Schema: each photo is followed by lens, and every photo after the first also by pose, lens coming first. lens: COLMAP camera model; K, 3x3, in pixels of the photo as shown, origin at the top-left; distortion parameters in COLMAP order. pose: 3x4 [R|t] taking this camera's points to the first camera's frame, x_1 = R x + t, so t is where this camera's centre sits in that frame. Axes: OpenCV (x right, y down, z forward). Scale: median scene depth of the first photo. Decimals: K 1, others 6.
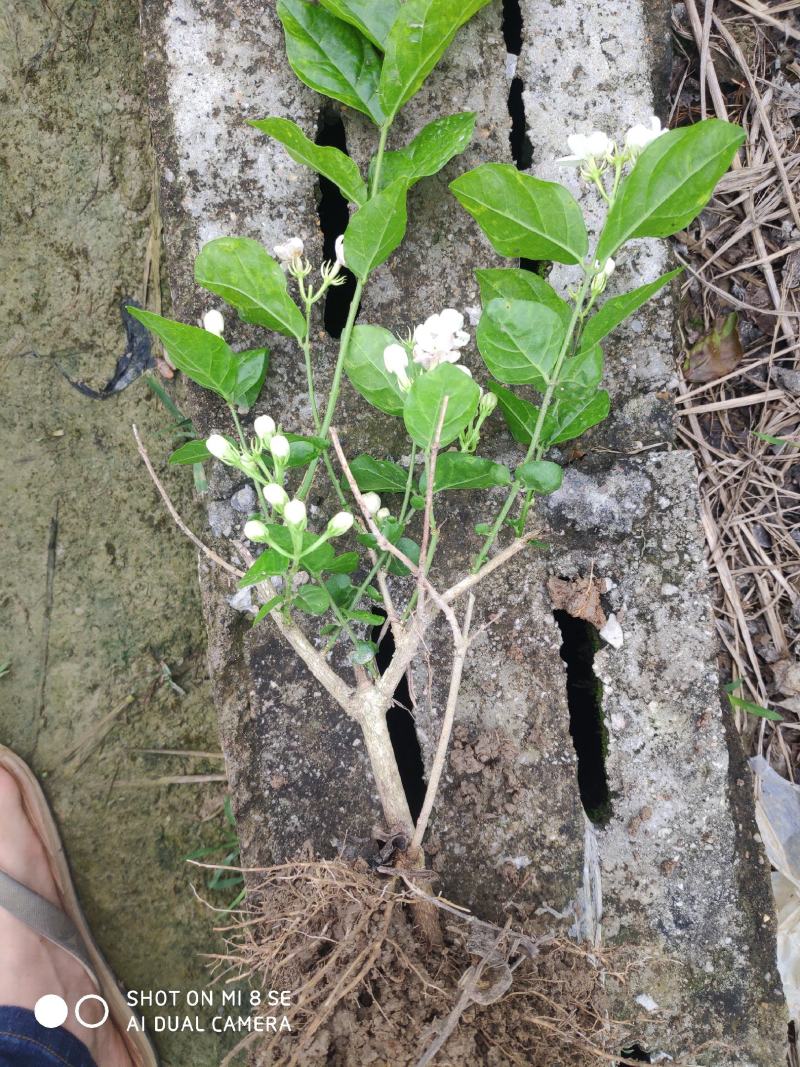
lens RADIAL K [[775.8, 0, 400.0], [0, 775.8, 533.5], [0, 0, 1]] dist [-0.026827, -0.006447]
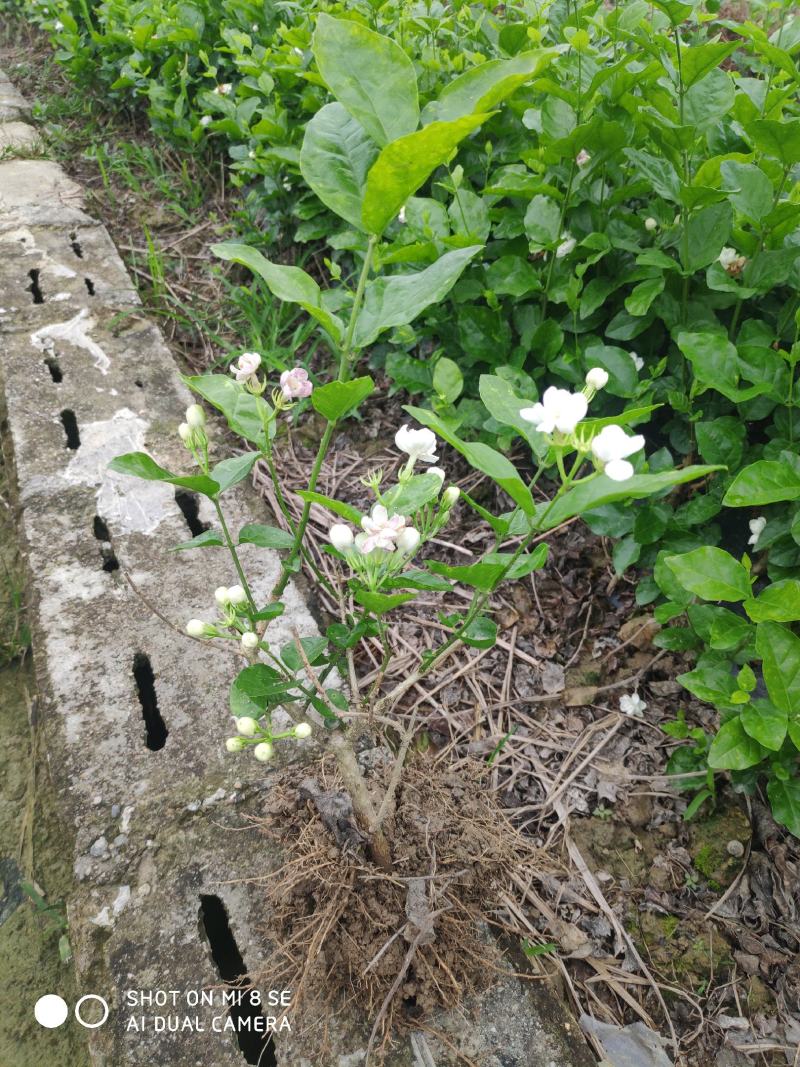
lens RADIAL K [[804.8, 0, 449.4], [0, 804.8, 543.2], [0, 0, 1]] dist [0.003874, -0.036058]
pose [[0.933681, -0.194274, 0.300829, 0.071942], [0.357332, 0.560662, -0.746975, 0.968744], [-0.023545, 0.804932, 0.592900, -0.381996]]
